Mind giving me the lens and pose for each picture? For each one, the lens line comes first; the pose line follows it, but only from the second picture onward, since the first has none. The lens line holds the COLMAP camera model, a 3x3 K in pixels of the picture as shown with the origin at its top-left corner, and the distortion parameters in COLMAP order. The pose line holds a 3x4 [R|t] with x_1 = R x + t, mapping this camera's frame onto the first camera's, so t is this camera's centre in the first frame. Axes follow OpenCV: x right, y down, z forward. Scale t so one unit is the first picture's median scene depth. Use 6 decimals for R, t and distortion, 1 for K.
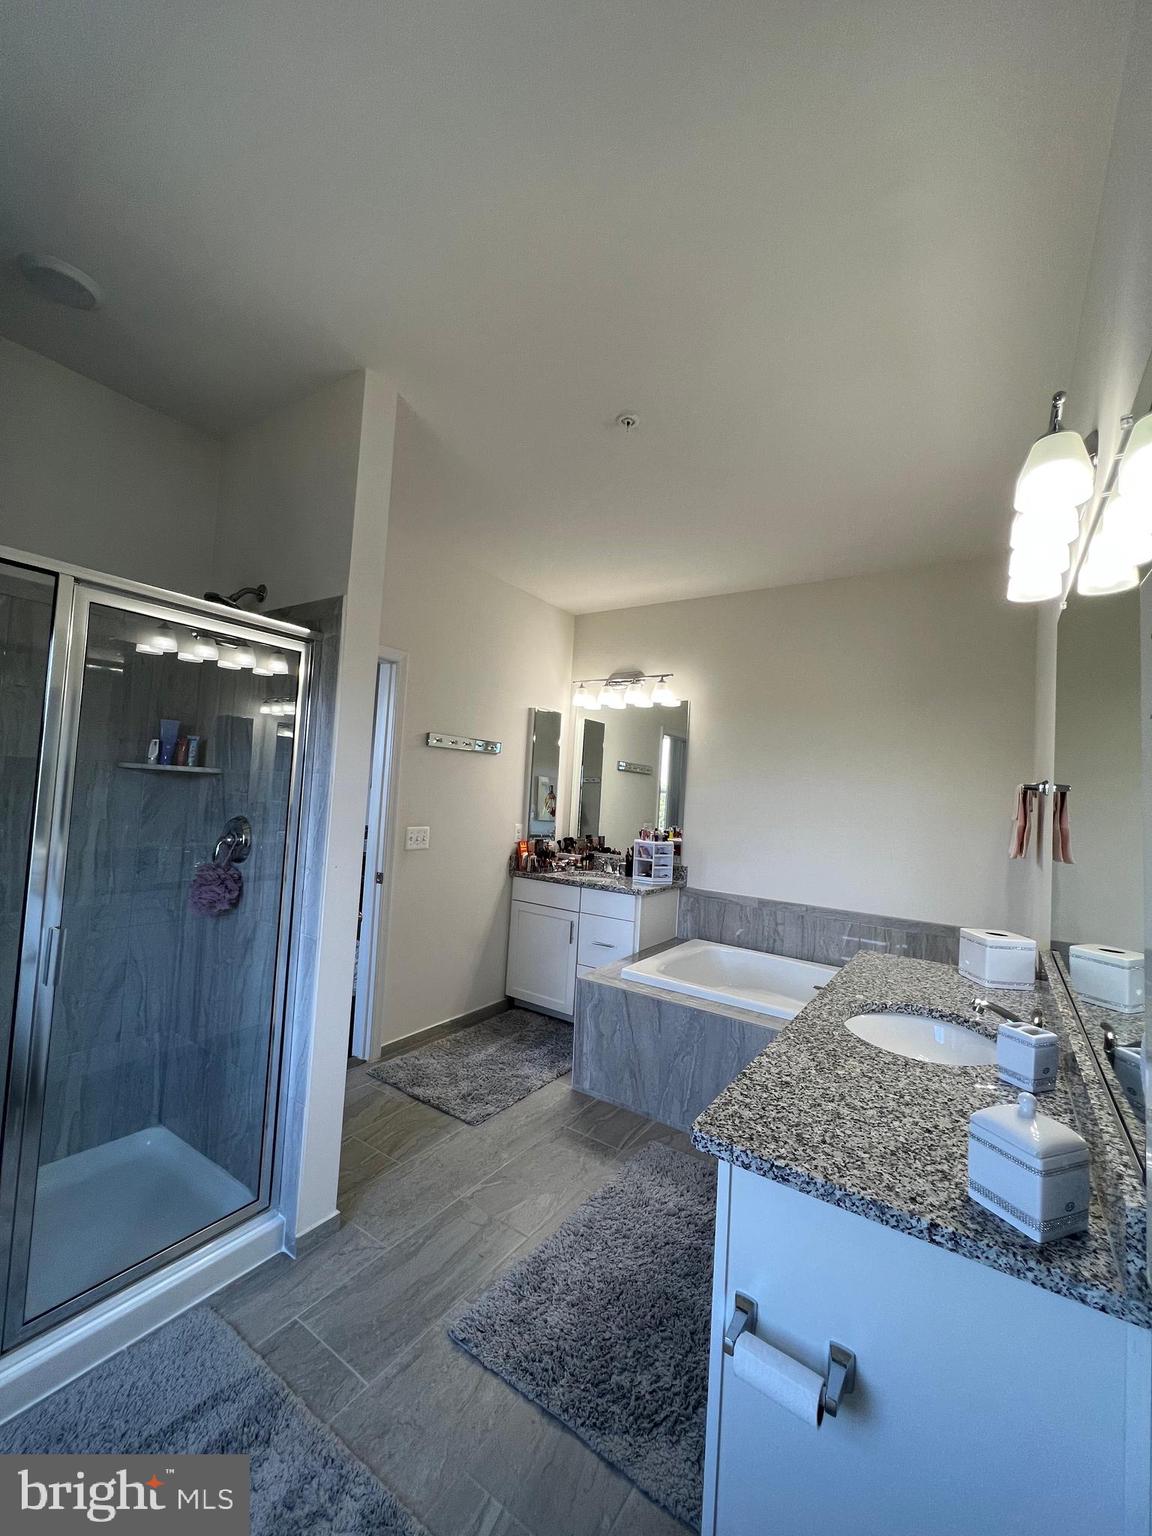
lens RADIAL K [[614.7, 0, 579.5], [0, 614.7, 769.8], [0, 0, 1]] dist [0.000368, -0.000153]
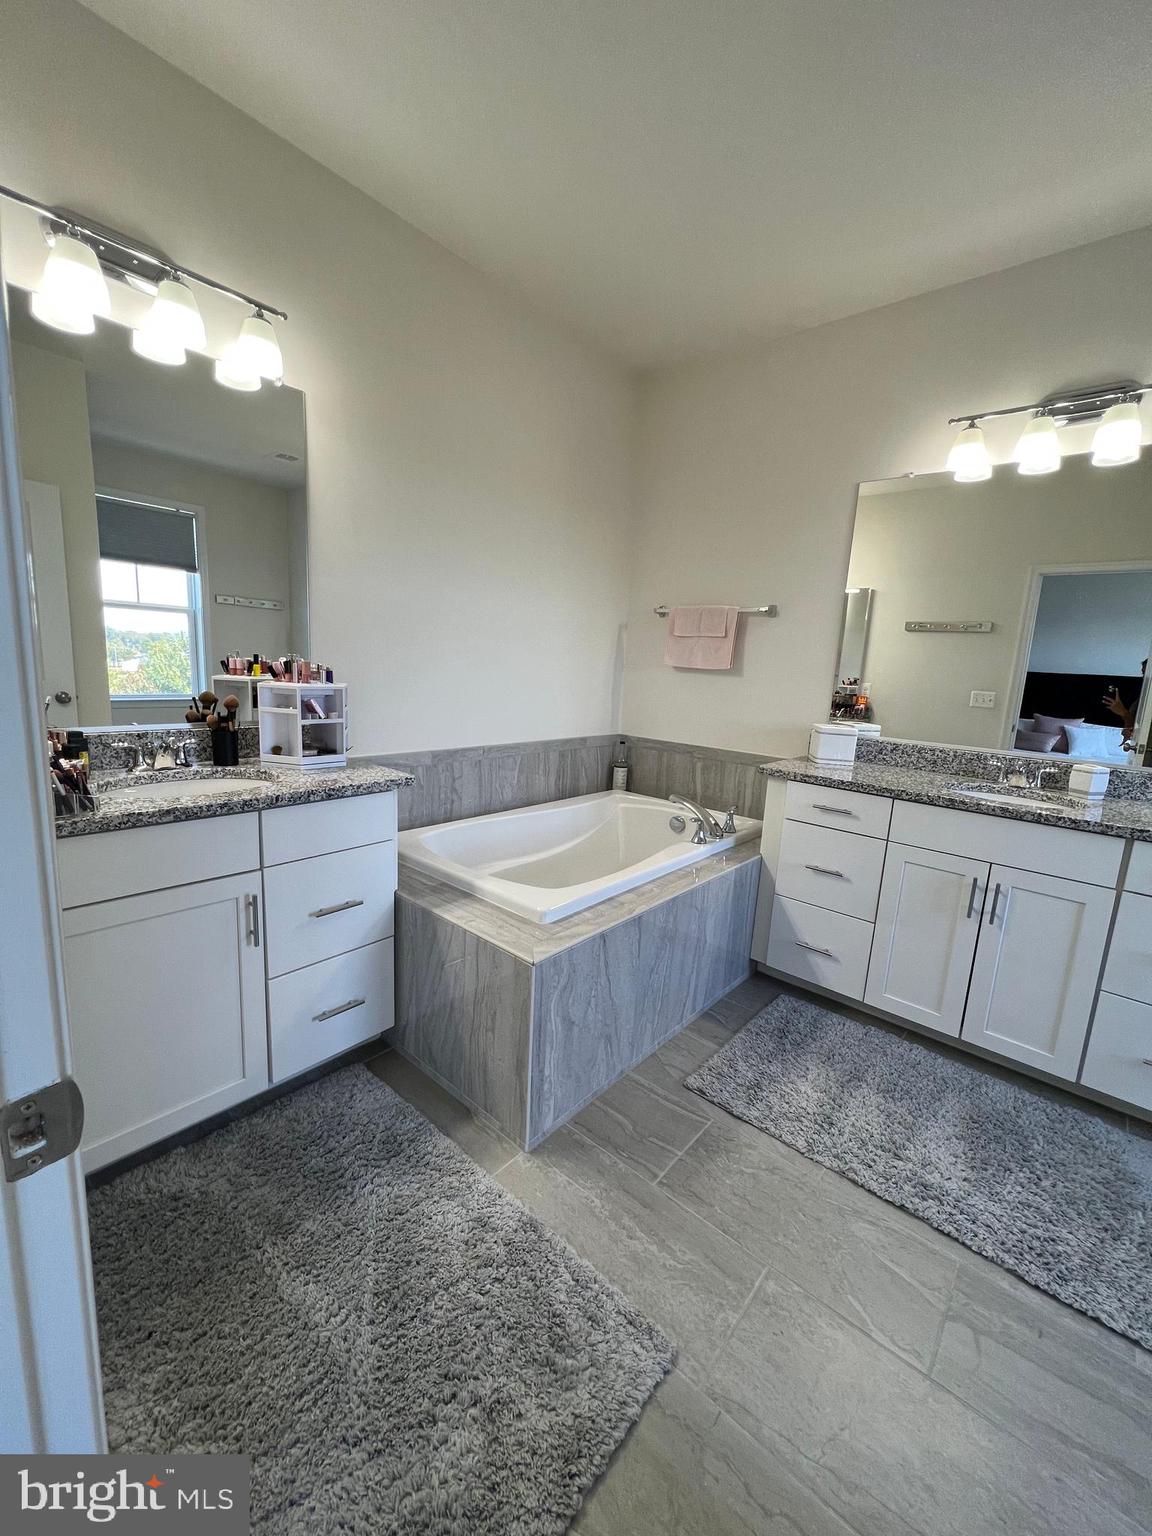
lens RADIAL K [[614.7, 0, 579.5], [0, 614.7, 769.8], [0, 0, 1]] dist [0.000368, -0.000153]
pose [[0.119376, -0.224597, 0.967112, -0.386903], [-0.082337, 0.968483, 0.235078, 0.054379], [-0.989429, -0.107692, 0.097121, 0.802577]]
